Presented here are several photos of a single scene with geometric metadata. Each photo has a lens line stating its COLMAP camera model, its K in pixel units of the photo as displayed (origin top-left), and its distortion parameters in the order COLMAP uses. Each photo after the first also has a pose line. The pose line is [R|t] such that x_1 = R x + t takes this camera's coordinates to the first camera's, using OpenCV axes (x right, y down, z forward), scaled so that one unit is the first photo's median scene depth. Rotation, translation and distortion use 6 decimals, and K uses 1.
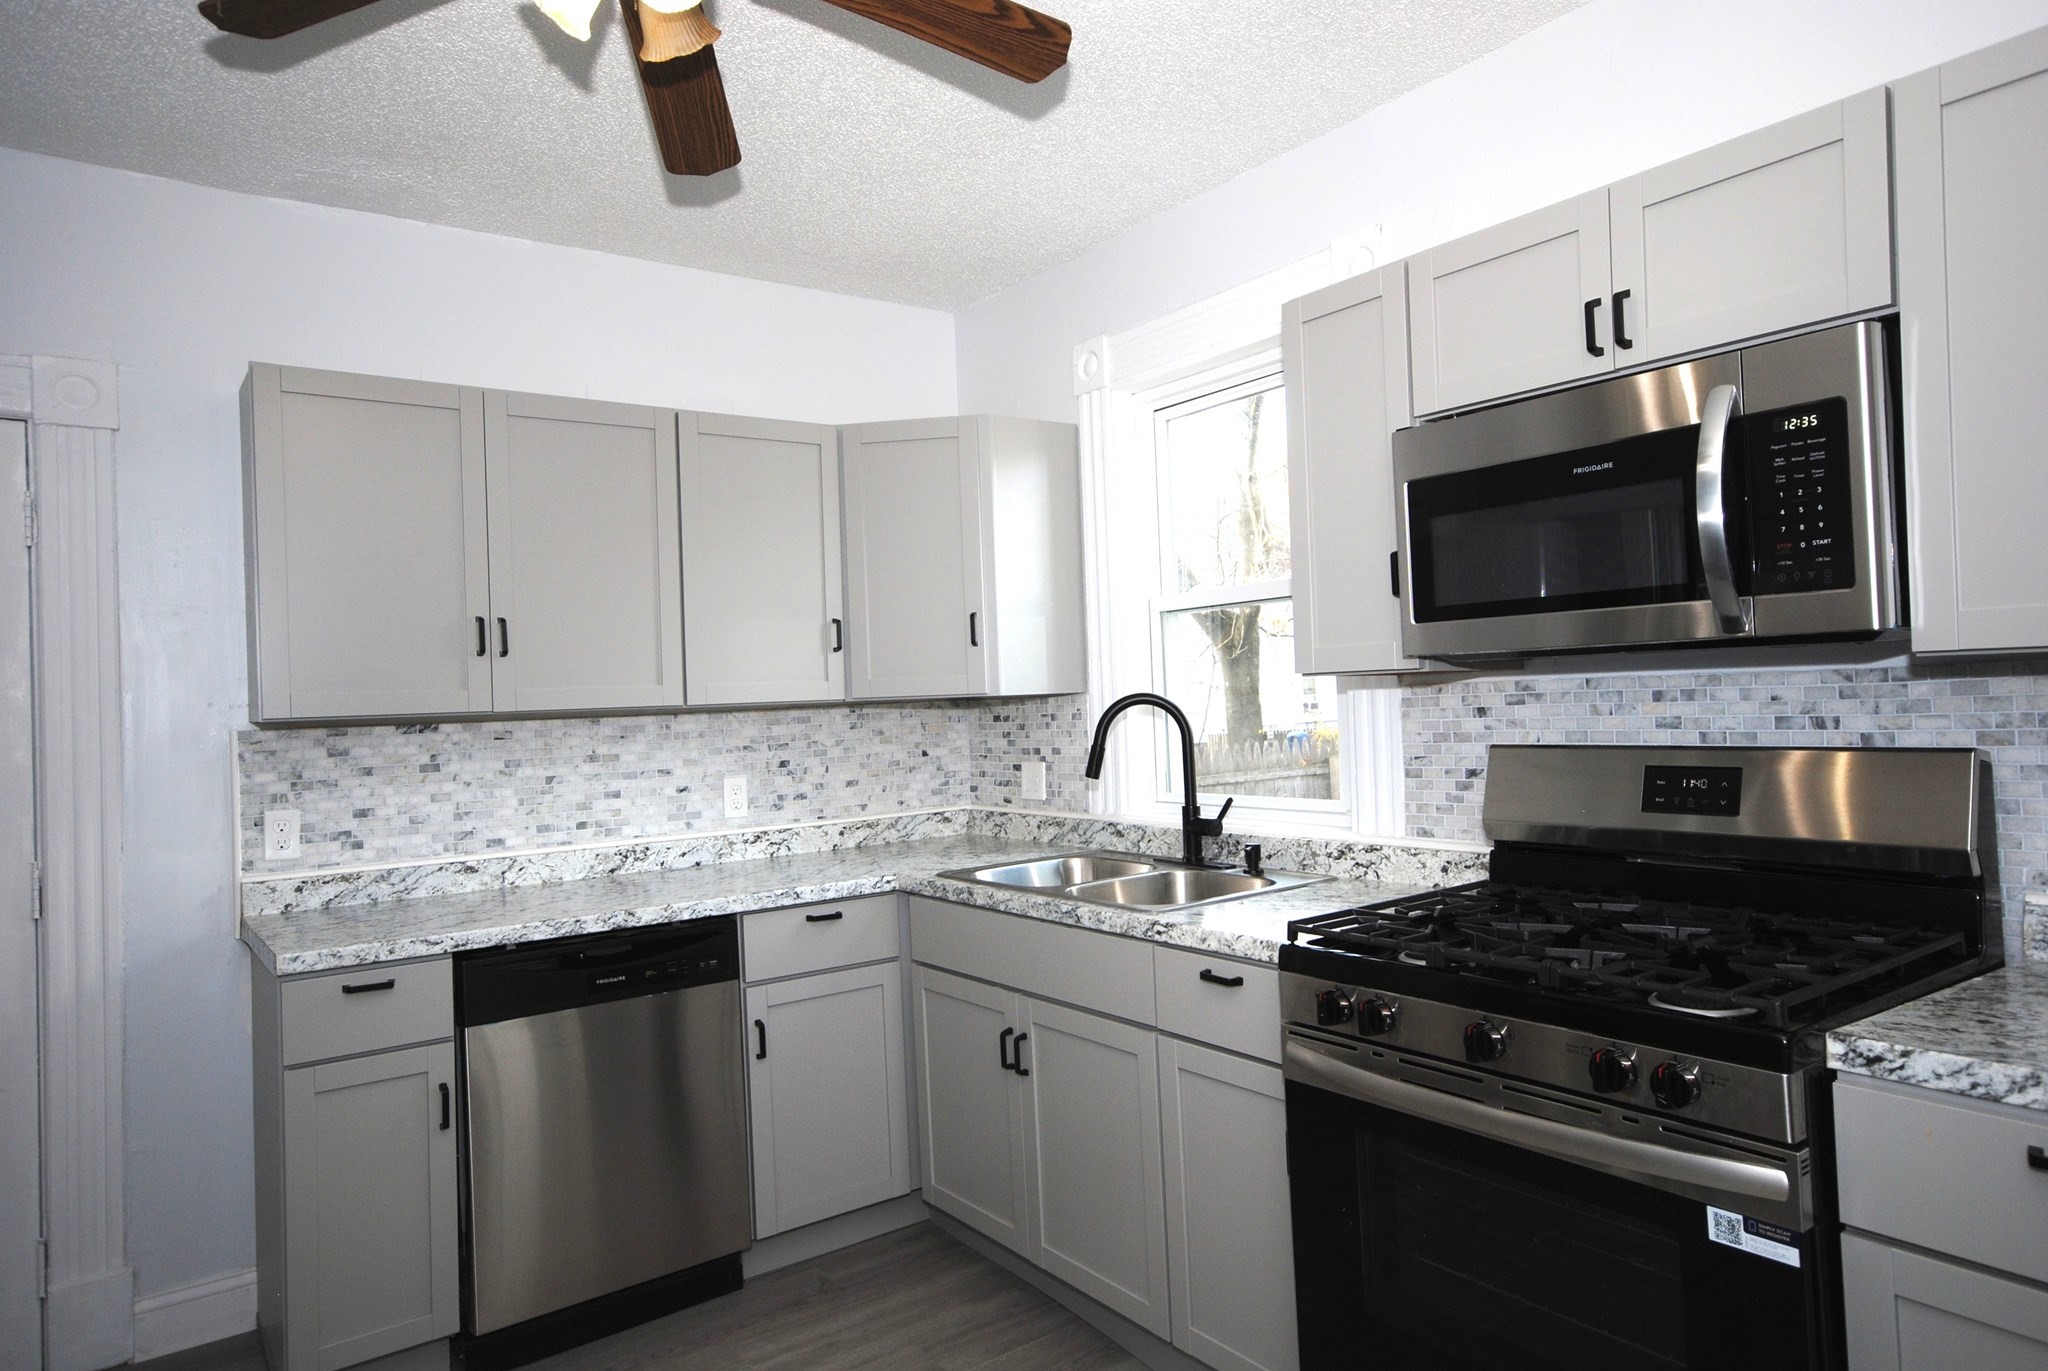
lens RADIAL K [[1272.1, 0, 1028.1], [0, 1272.1, 683.2], [0, 0, 1]] dist [0.001863, 0.001013]
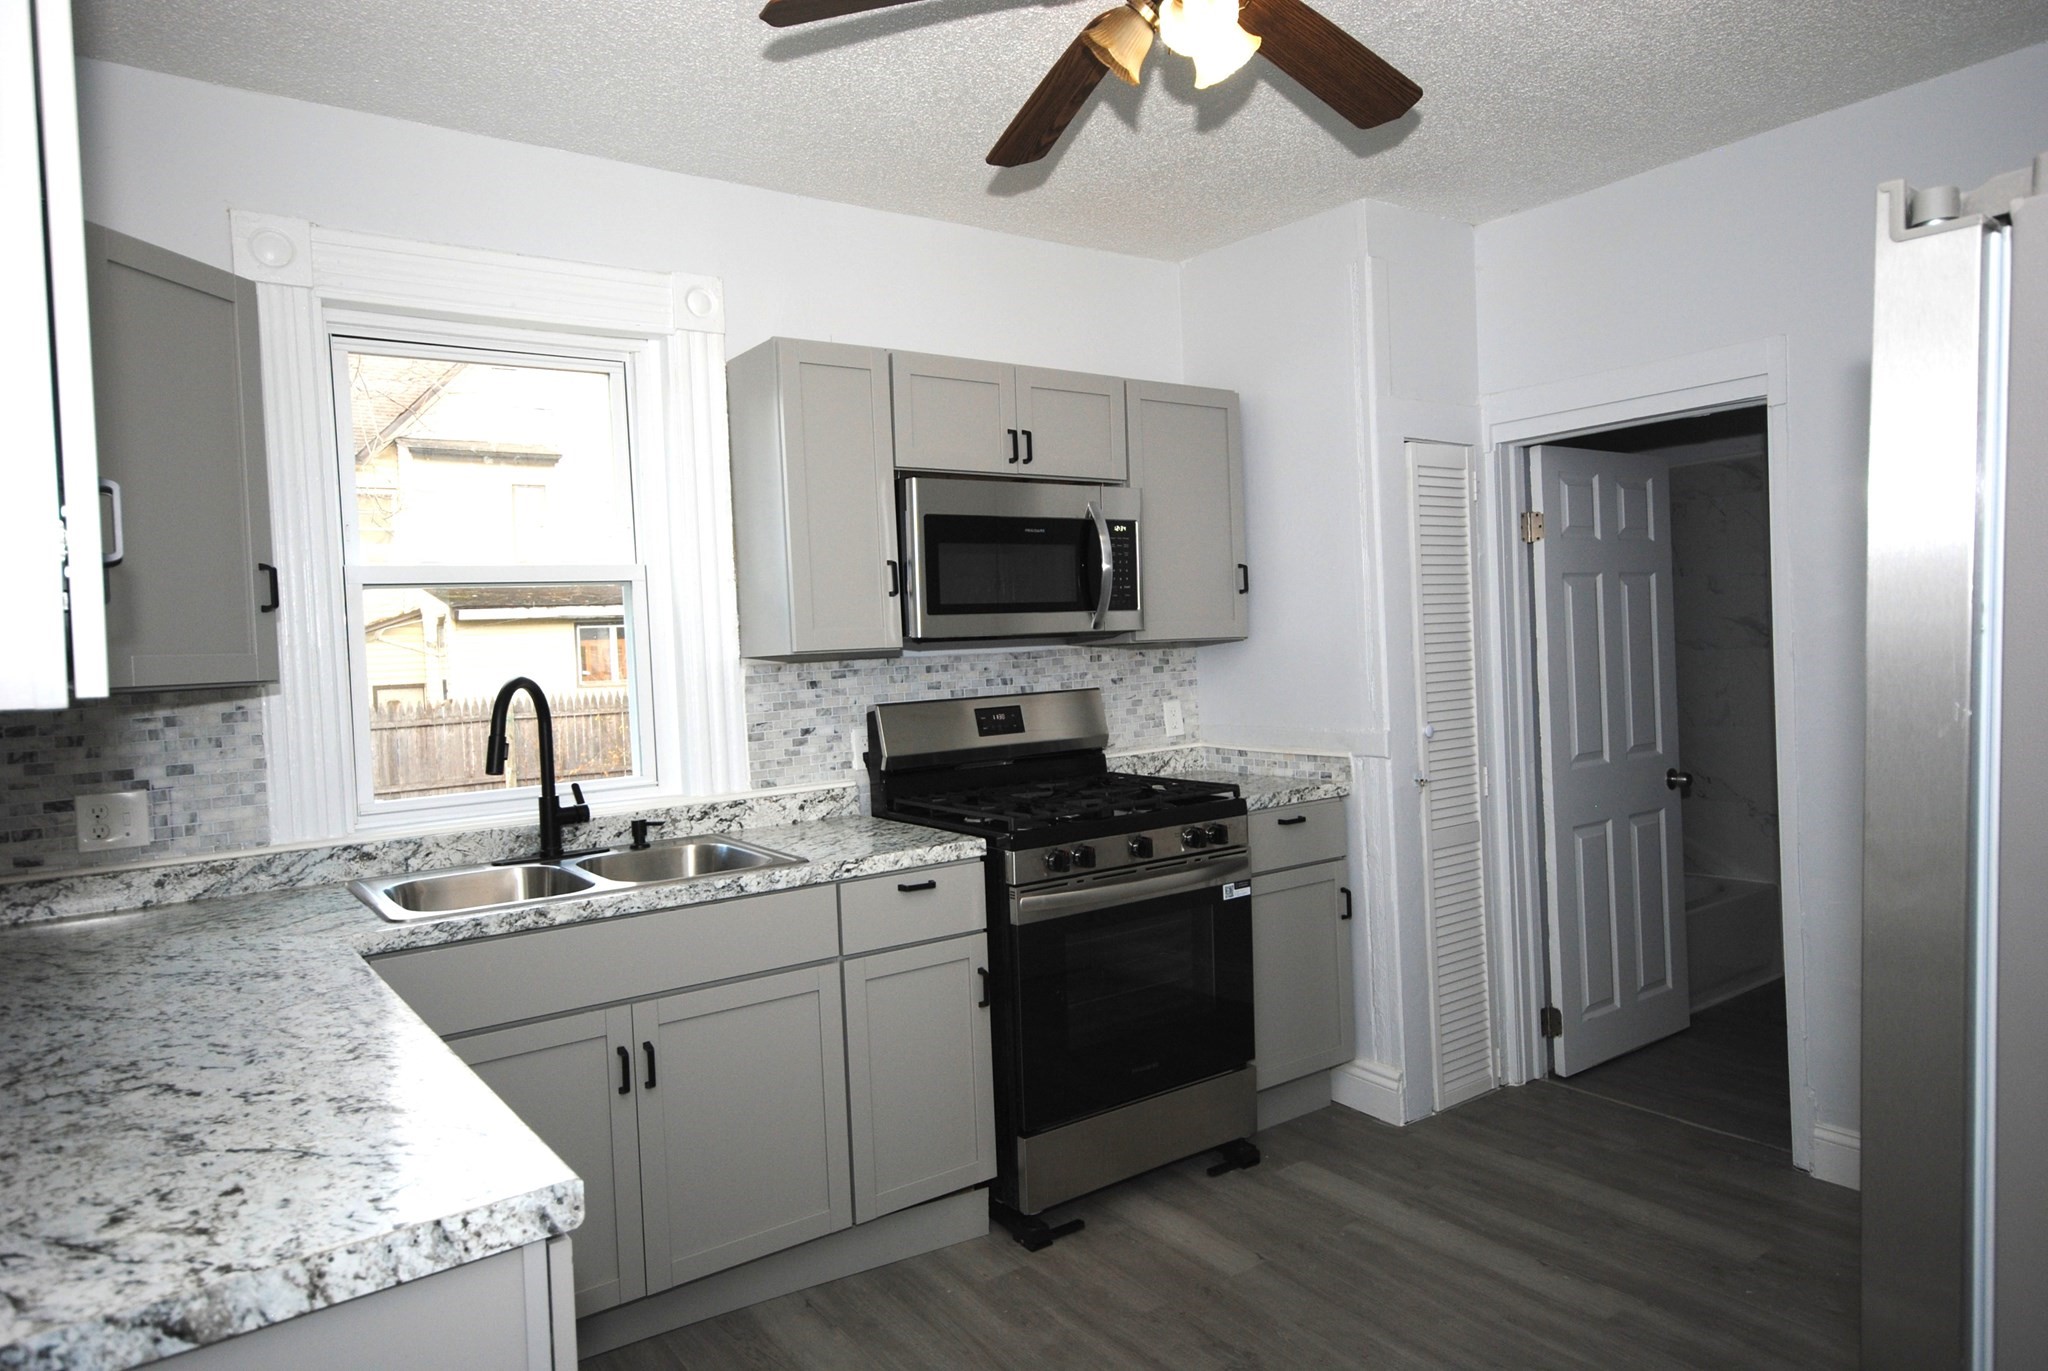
lens RADIAL K [[1272.1, 0, 1026.5], [0, 1272.1, 681.4], [0, 0, 1]] dist [0.001863, 0.001013]
pose [[0.006849, 0.008596, 0.999940, -0.958636], [0.033170, 0.999411, -0.008818, 0.037772], [-0.999426, 0.033229, 0.006560, 0.757562]]
